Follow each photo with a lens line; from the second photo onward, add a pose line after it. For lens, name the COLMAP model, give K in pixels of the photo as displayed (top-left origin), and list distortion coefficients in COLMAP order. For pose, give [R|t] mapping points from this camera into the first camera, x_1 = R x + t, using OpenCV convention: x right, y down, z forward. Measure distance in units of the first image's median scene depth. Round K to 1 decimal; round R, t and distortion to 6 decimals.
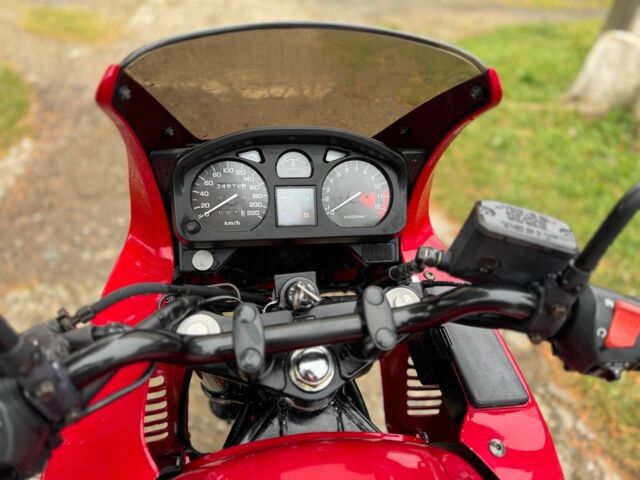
lens RADIAL K [[446.1, 0, 320.8], [0, 446.1, 241.5], [0, 0, 1]] dist [0.010717, -0.011487]
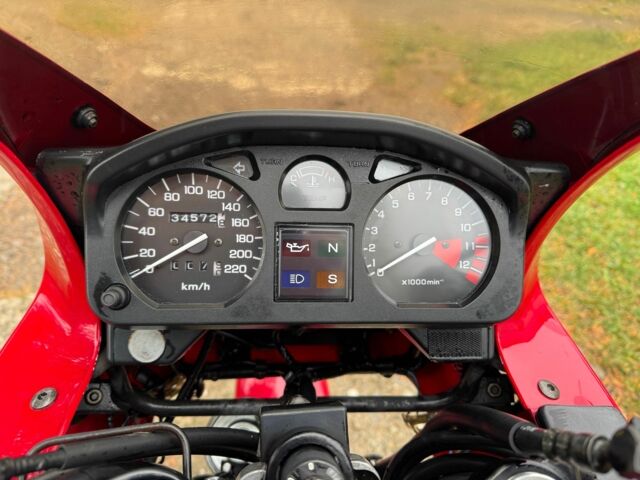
lens RADIAL K [[446.1, 0, 318.8], [0, 446.1, 239.0], [0, 0, 1]] dist [0.010717, -0.011487]
pose [[0.996785, 0.046424, -0.065302, -0.016283], [-0.046882, 0.998885, -0.005492, -0.102564], [0.064974, 0.008536, 0.997850, 0.463077]]
